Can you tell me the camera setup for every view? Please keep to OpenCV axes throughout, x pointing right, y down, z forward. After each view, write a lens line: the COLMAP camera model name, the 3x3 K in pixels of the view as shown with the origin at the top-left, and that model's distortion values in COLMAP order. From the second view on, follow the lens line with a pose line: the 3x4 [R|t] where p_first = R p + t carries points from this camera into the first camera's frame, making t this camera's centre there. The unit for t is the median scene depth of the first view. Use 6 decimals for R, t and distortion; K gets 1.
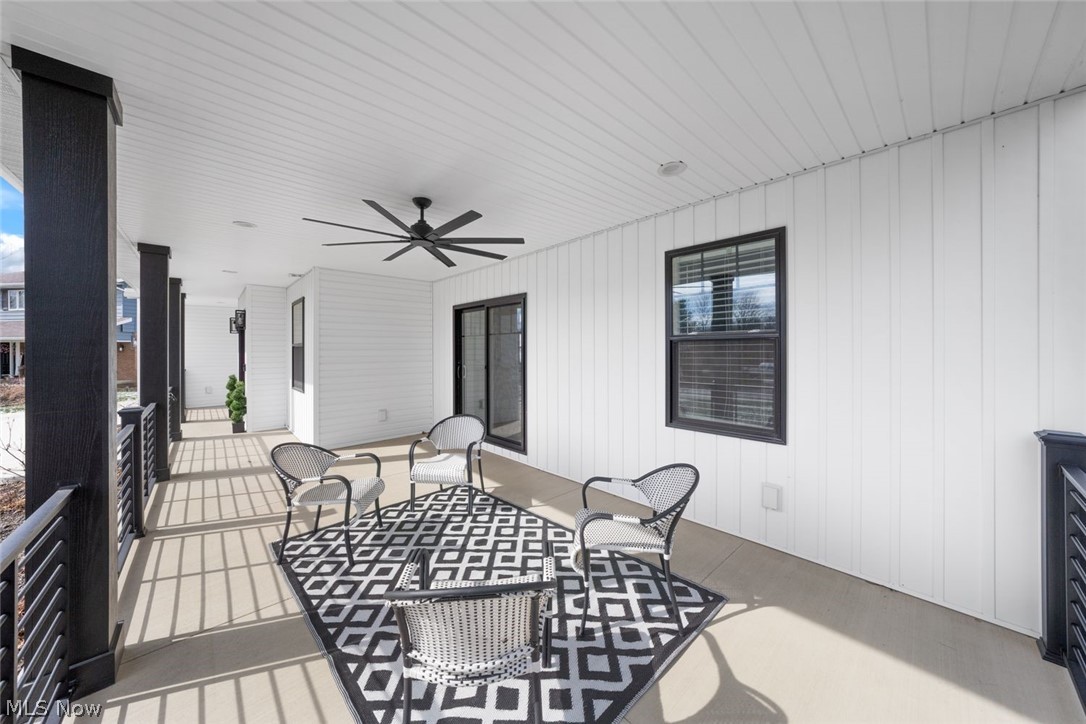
lens RADIAL K [[374.0, 0, 537.0], [0, 374.0, 360.0], [0, 0, 1]] dist [-0.000848, 0.000081]
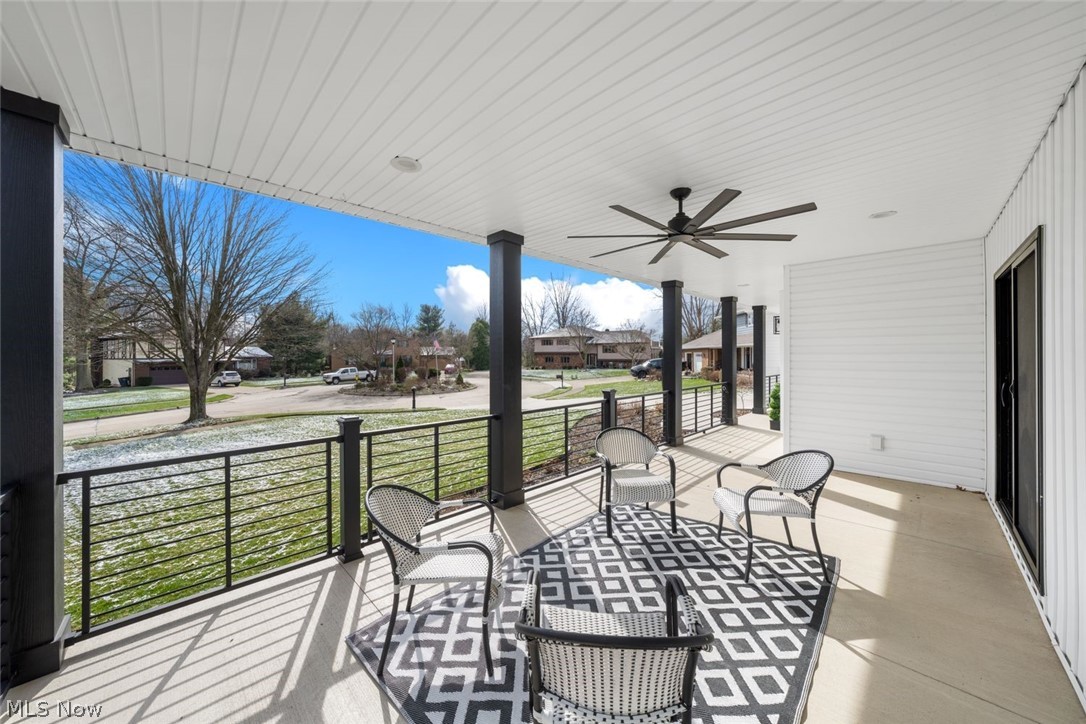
lens RADIAL K [[374.0, 0, 534.9], [0, 374.0, 356.0], [0, 0, 1]] dist [-0.000848, 0.000081]
pose [[0.047698, -0.002000, -0.998860, 0.556832], [-0.019232, 0.999811, -0.002920, -0.011745], [0.998677, 0.019349, 0.047651, 0.575387]]
